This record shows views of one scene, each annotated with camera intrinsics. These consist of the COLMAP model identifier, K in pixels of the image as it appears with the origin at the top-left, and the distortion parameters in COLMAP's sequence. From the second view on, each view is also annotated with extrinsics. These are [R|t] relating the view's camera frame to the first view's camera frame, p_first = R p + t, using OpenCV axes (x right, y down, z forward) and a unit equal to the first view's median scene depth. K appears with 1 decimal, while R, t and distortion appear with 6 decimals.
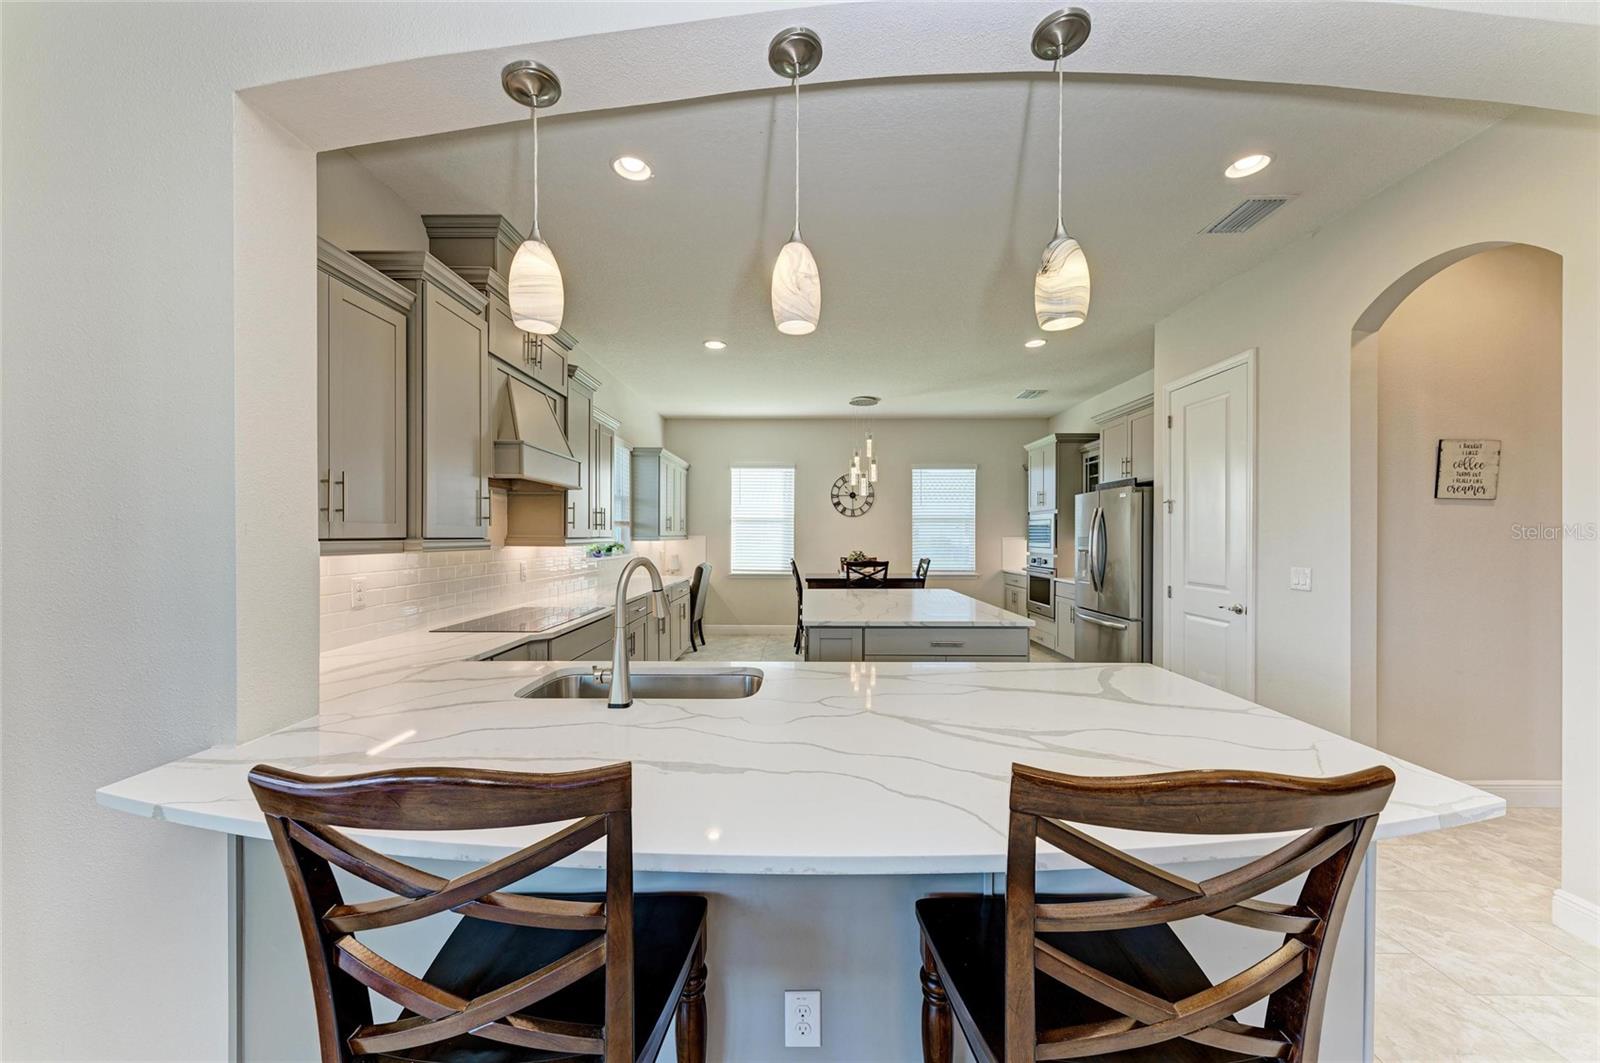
lens RADIAL K [[573.5, 0, 801.7], [0, 573.5, 535.9], [0, 0, 1]] dist [0.006393, -0.001283]
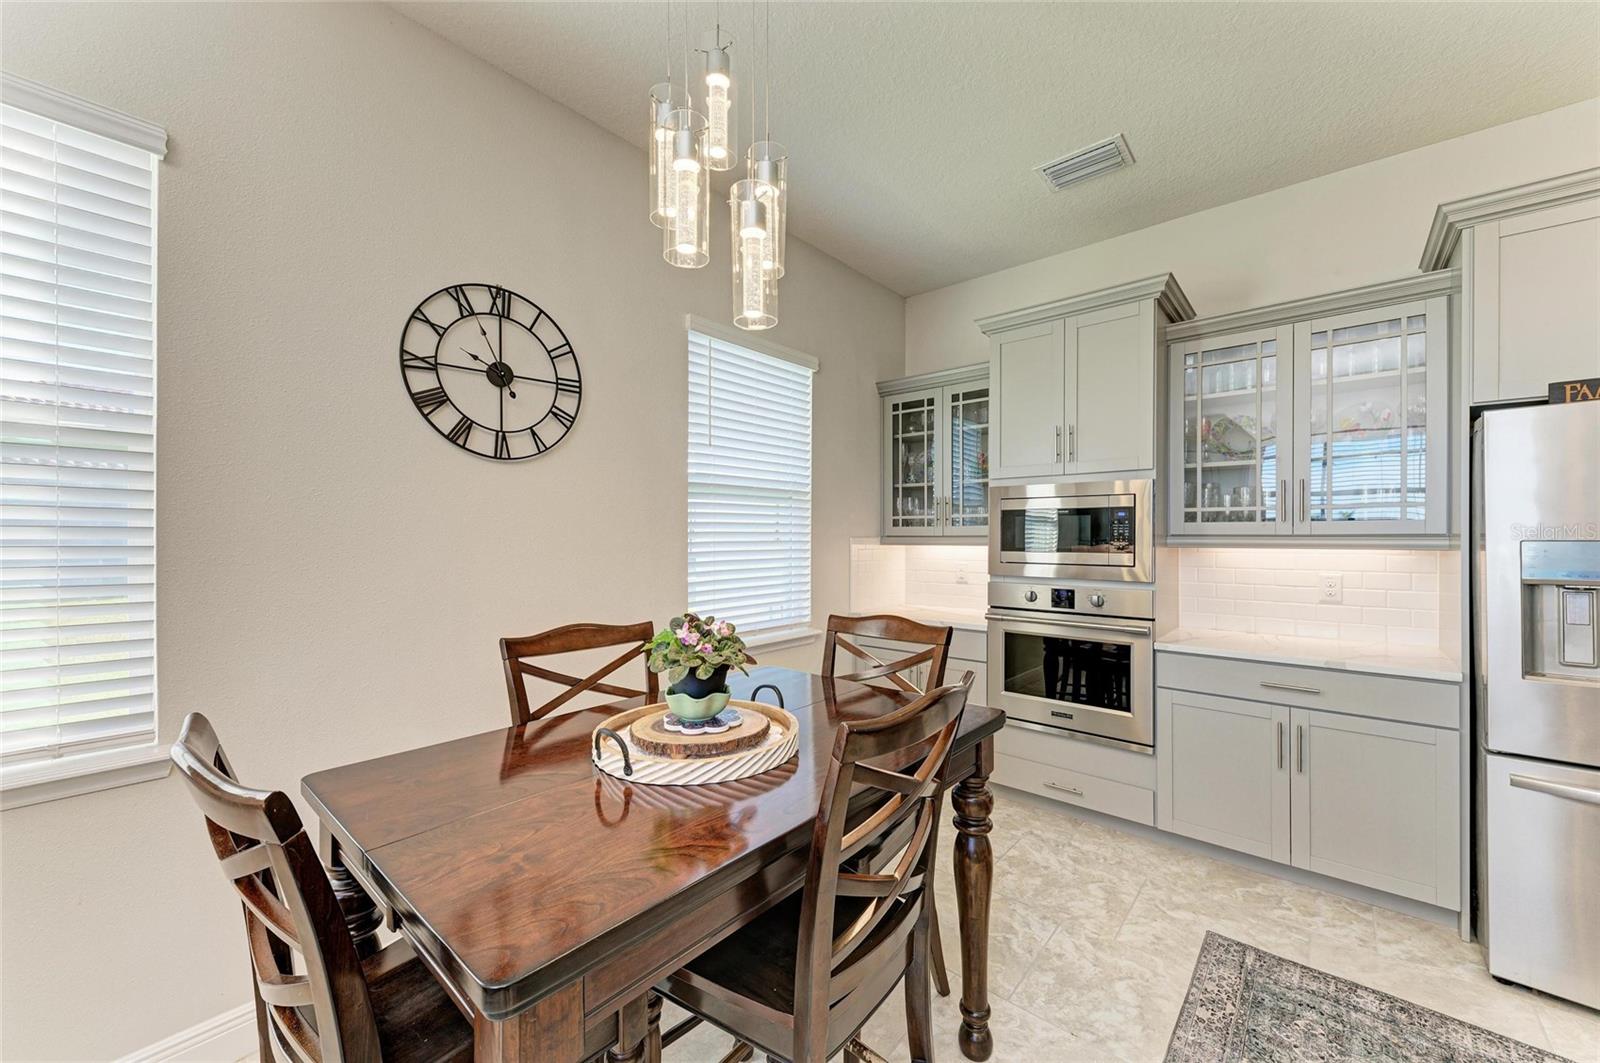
lens RADIAL K [[614.5, 0, 793.2], [0, 614.5, 537.1], [0, 0, 1]] dist [0.009364, 0.000027]
pose [[0.656222, -0.001762, 0.754566, -0.034616], [0.003969, 0.999992, -0.001117, 0.000713], [-0.754557, 0.003728, 0.656224, 0.856809]]
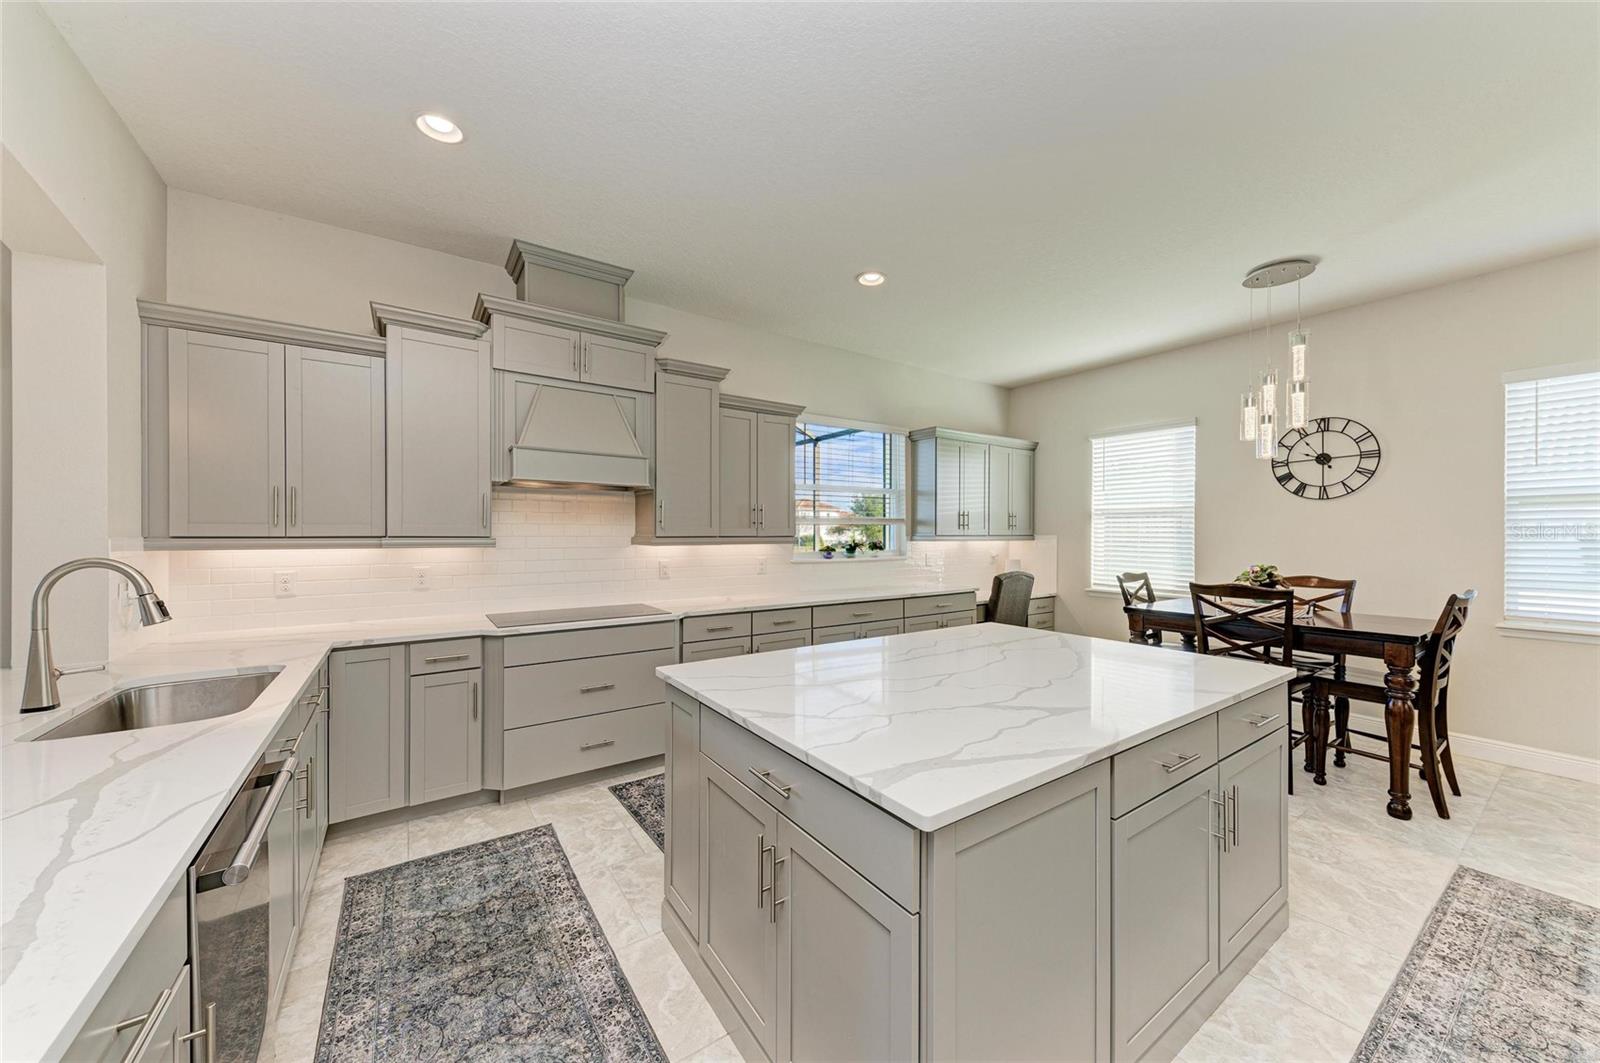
lens RADIAL K [[573.5, 0, 794.3], [0, 573.5, 534.3], [0, 0, 1]] dist [0.006393, -0.001283]
pose [[0.563861, 0.002340, -0.825866, 0.294444], [-0.002750, 0.999996, 0.000956, -0.001534], [0.825865, 0.001732, 0.563865, 0.361296]]
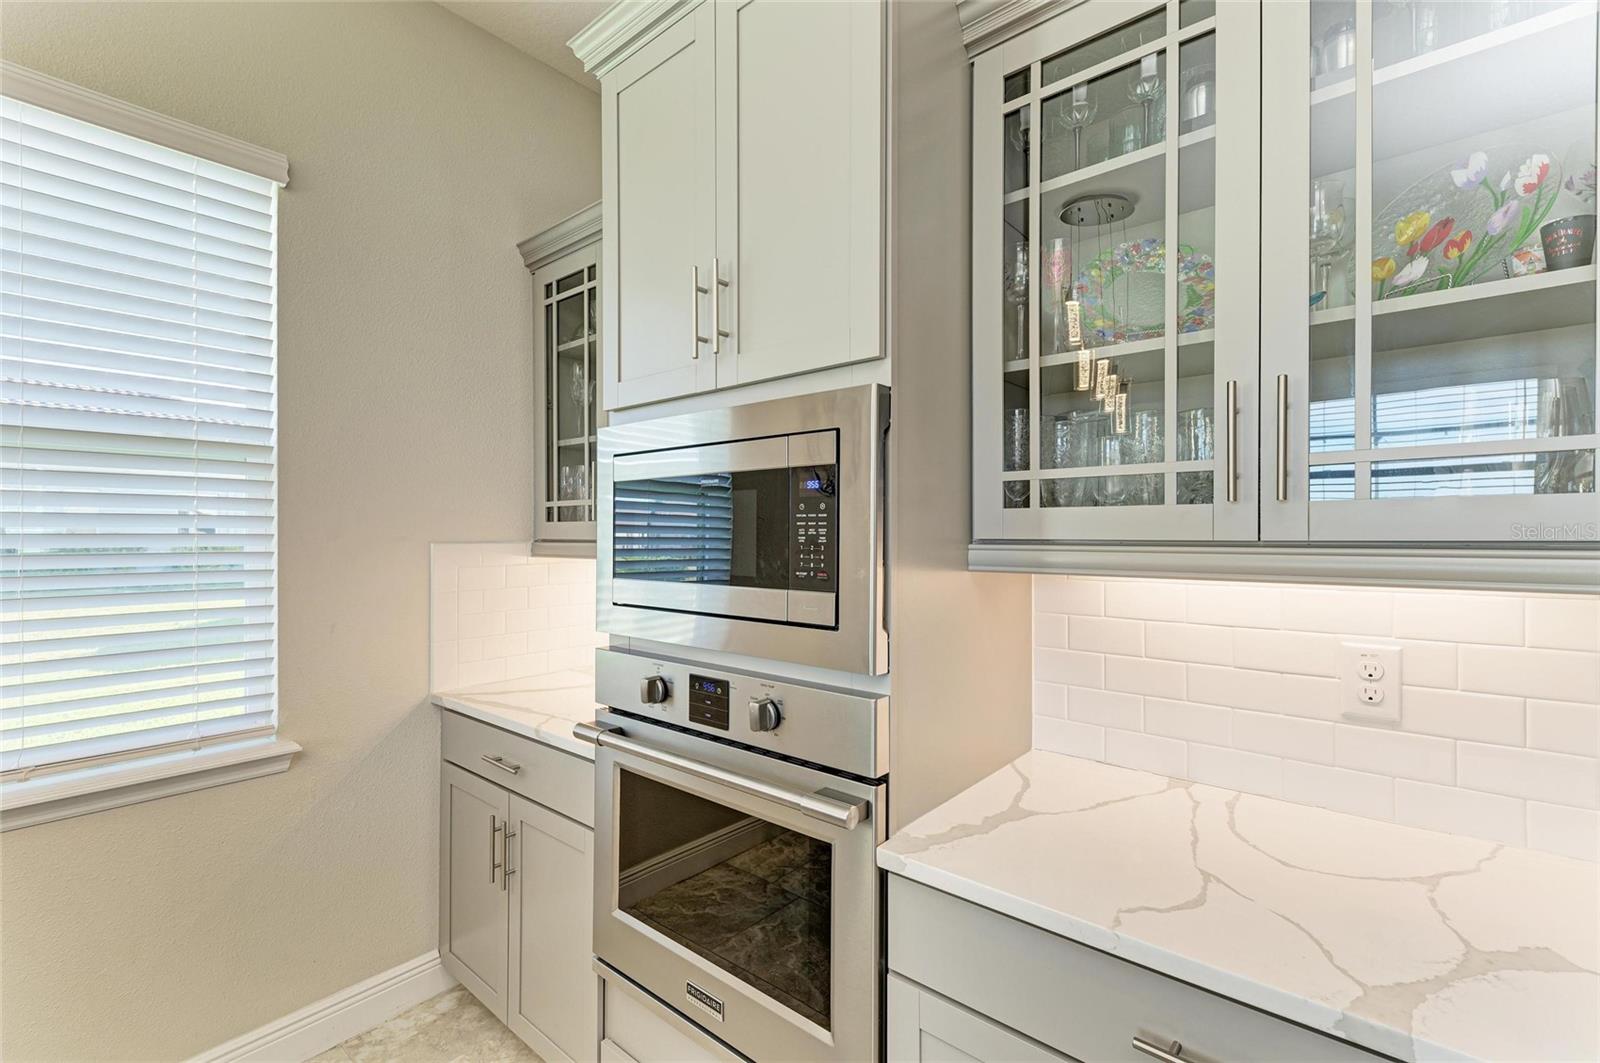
lens RADIAL K [[697.2, 0, 797.3], [0, 697.2, 533.4], [0, 0, 1]] dist [0.019311, -0.000001]
pose [[0.649313, -0.001731, 0.760519, 0.280653], [0.006316, 0.999975, -0.003117, -0.001780], [-0.760495, 0.006828, 0.649308, 0.851514]]
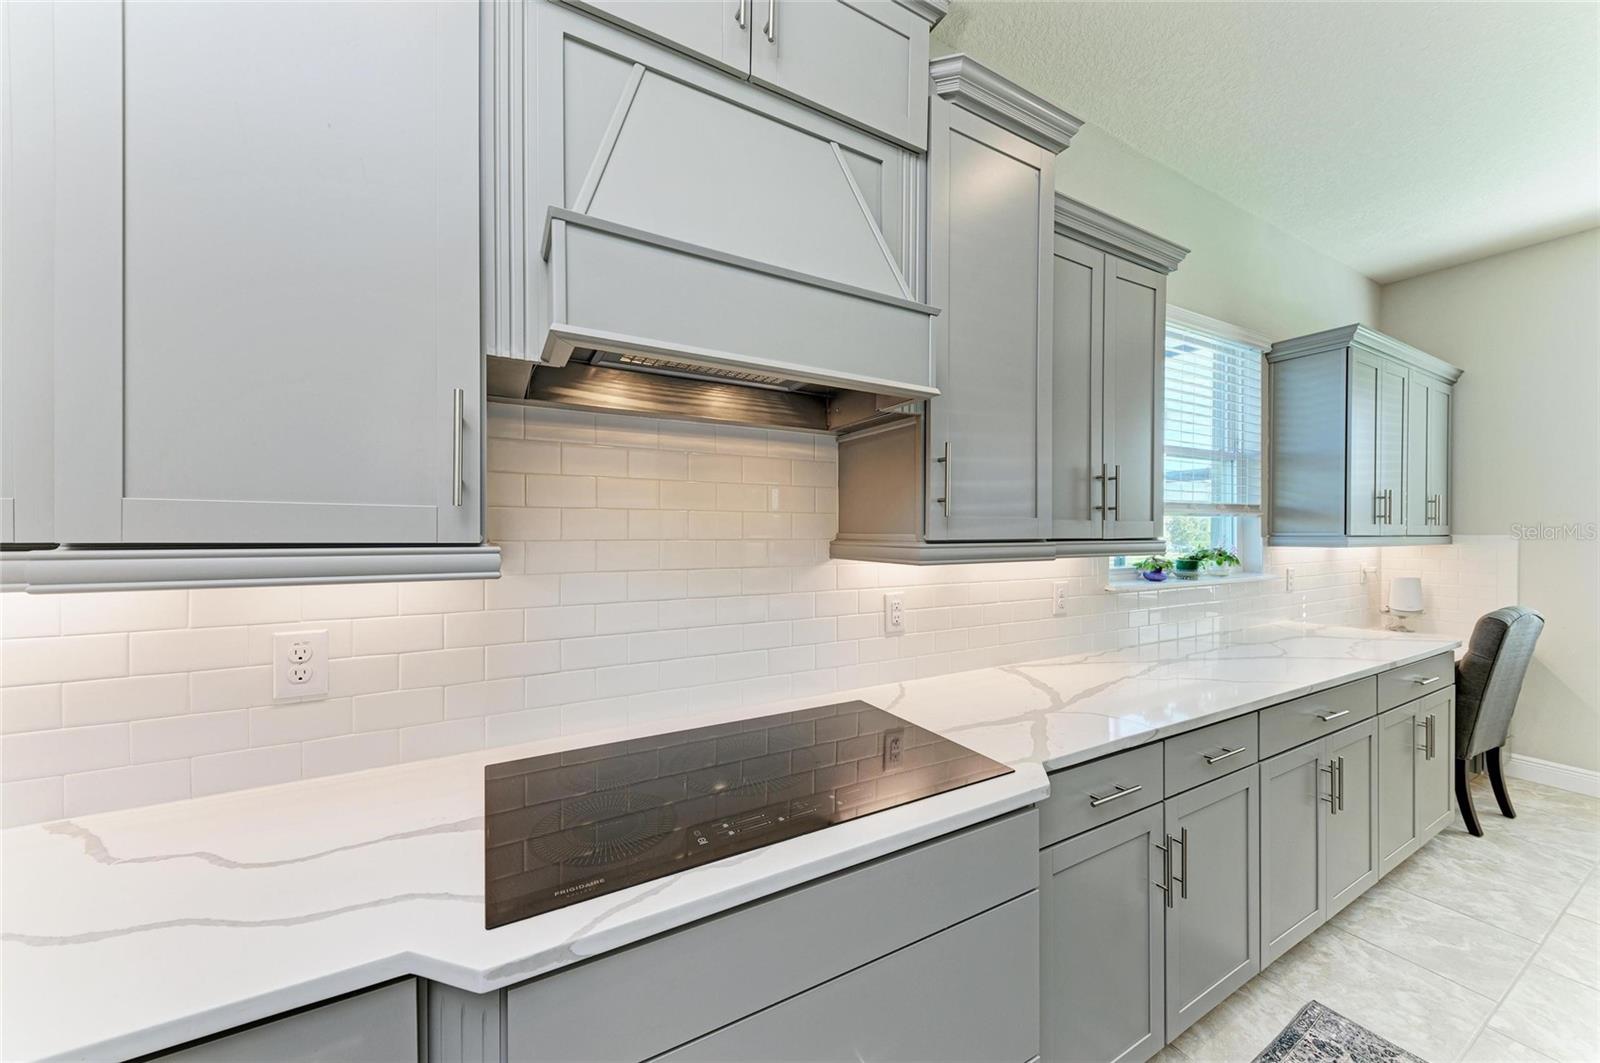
lens RADIAL K [[573.5, 0, 793.6], [0, 573.5, 541.0], [0, 0, 1]] dist [0.006393, -0.001283]
pose [[0.491431, 0.010419, -0.870854, -0.075344], [-0.000189, 0.999930, 0.011857, -0.001002], [0.870916, -0.005663, 0.491398, 0.417284]]
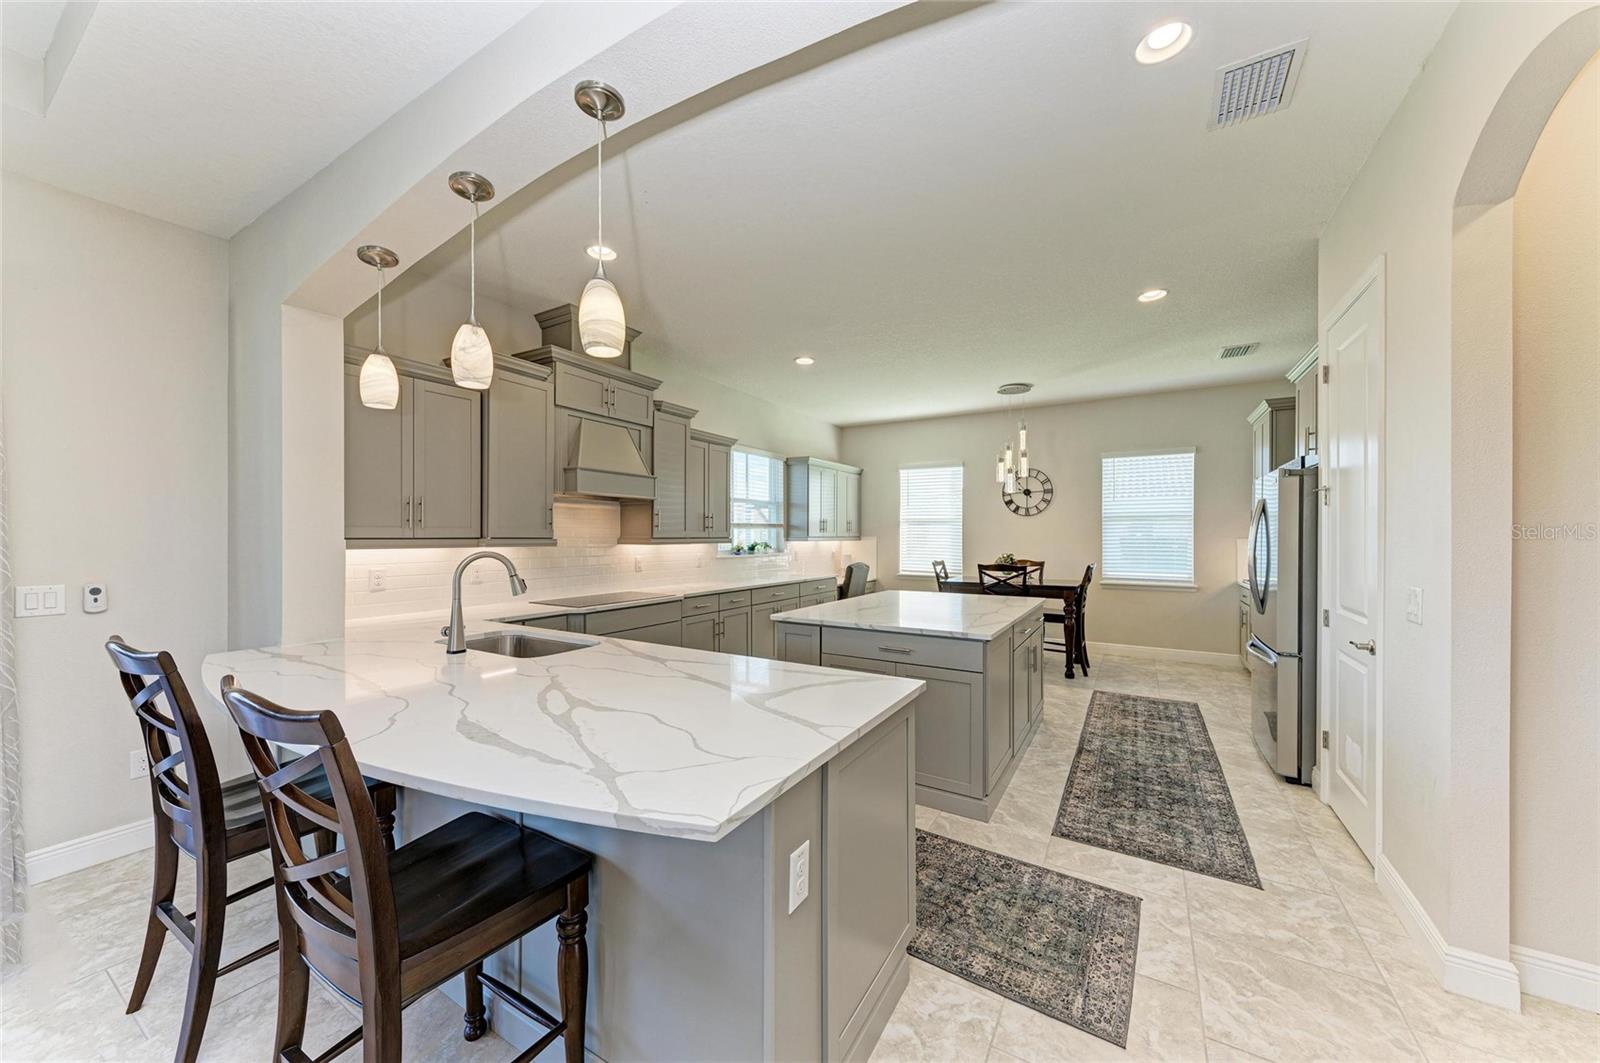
lens RADIAL K [[573.5, 0, 796.1], [0, 573.5, 535.2], [0, 0, 1]] dist [0.006393, -0.001283]
pose [[0.857895, 0.000203, -0.513825, 0.283457], [-0.001635, 0.999996, -0.002335, -0.000430], [0.513822, 0.002843, 0.857892, 0.044202]]
